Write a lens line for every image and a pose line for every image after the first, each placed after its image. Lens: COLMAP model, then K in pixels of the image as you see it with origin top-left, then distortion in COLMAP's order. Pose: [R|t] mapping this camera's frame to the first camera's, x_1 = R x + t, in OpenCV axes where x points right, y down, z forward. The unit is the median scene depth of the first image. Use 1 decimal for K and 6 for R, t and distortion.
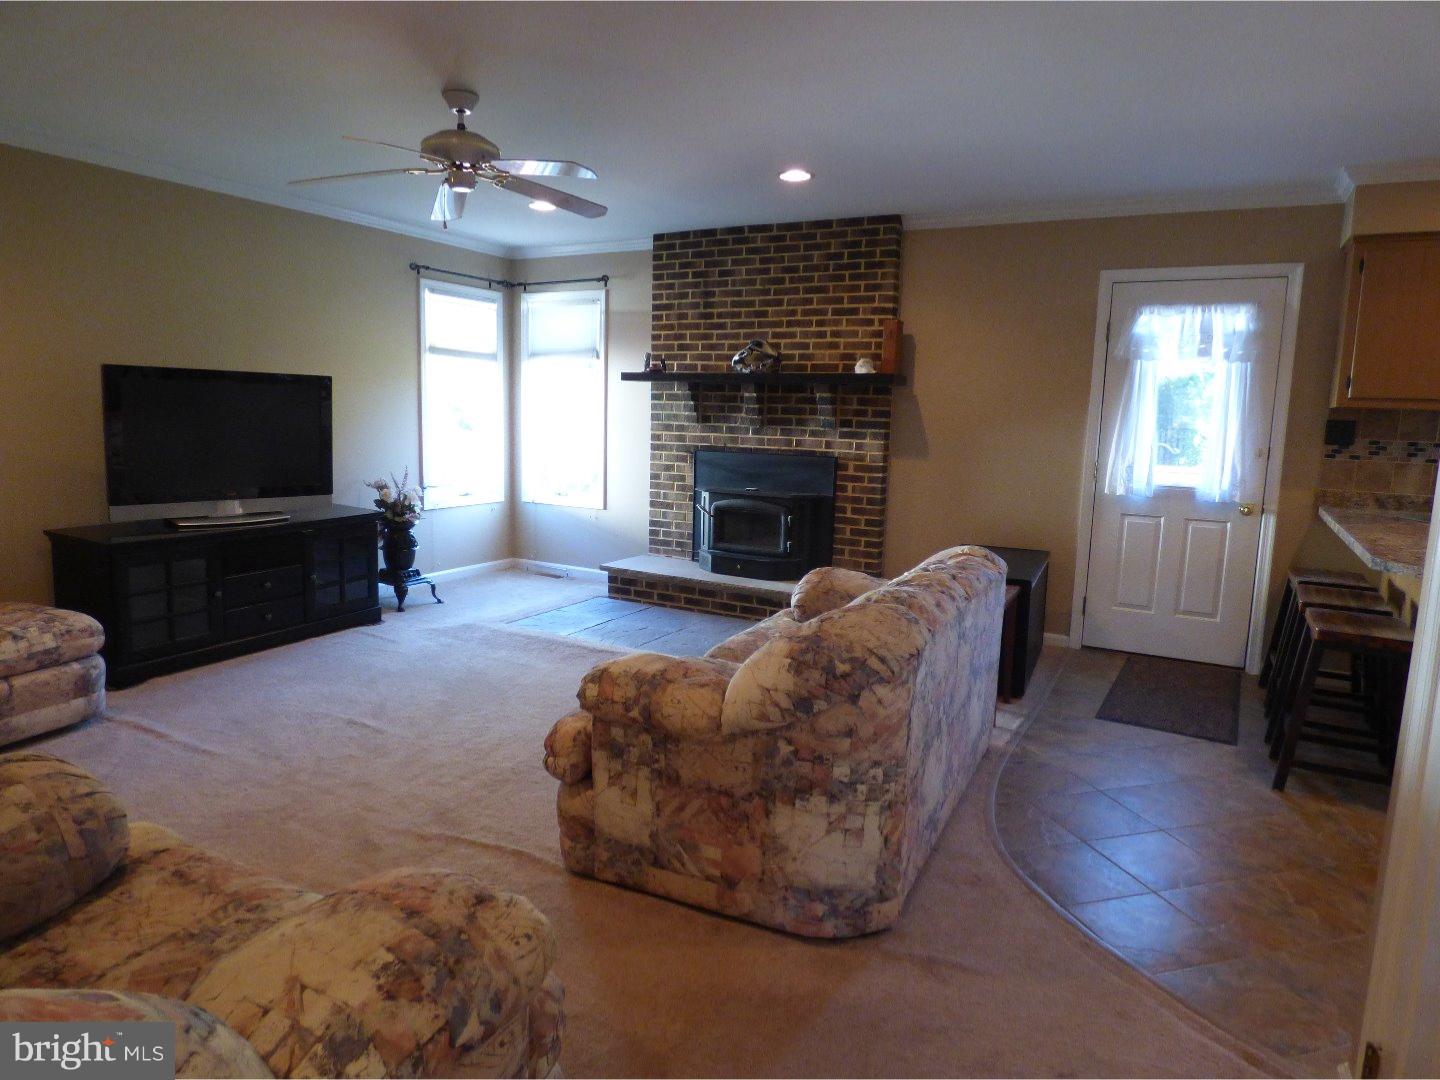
lens RADIAL K [[880.1, 0, 719.4], [0, 880.1, 538.0], [0, 0, 1]] dist [-0.001178, -0.016481]
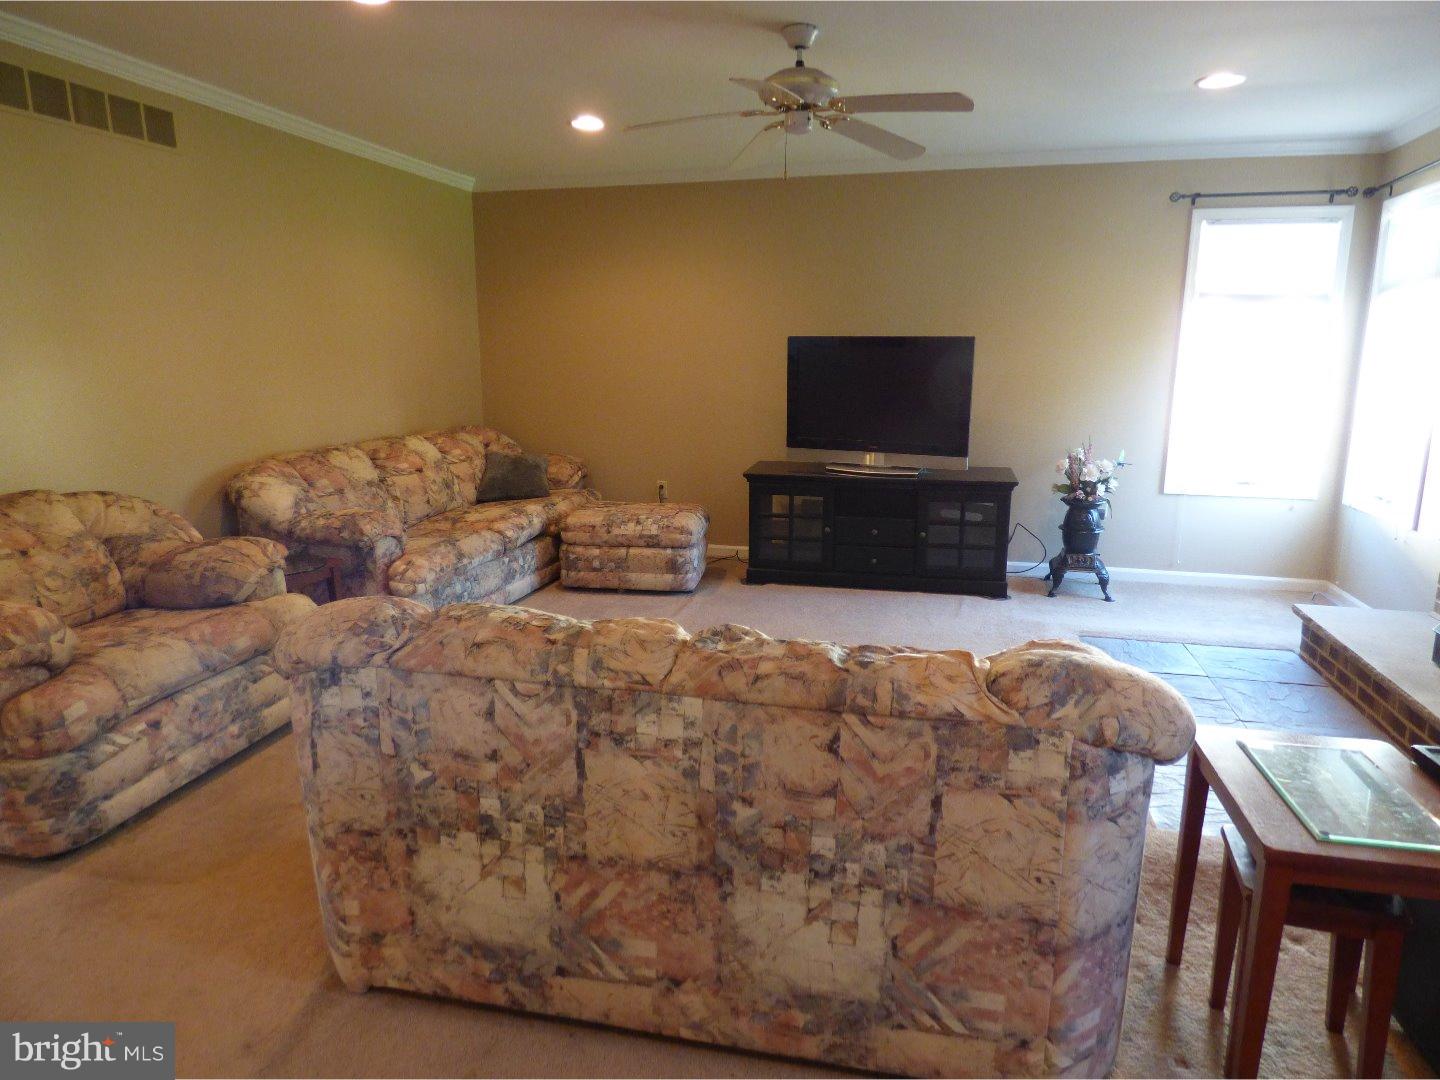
lens RADIAL K [[880.1, 0, 731.3], [0, 880.1, 534.8], [0, 0, 1]] dist [-0.001178, -0.016481]
pose [[0.254975, 0.164472, -0.952857, 0.480637], [-0.140327, 0.981290, 0.131830, -0.061494], [0.956711, 0.100098, 0.273285, 0.518497]]
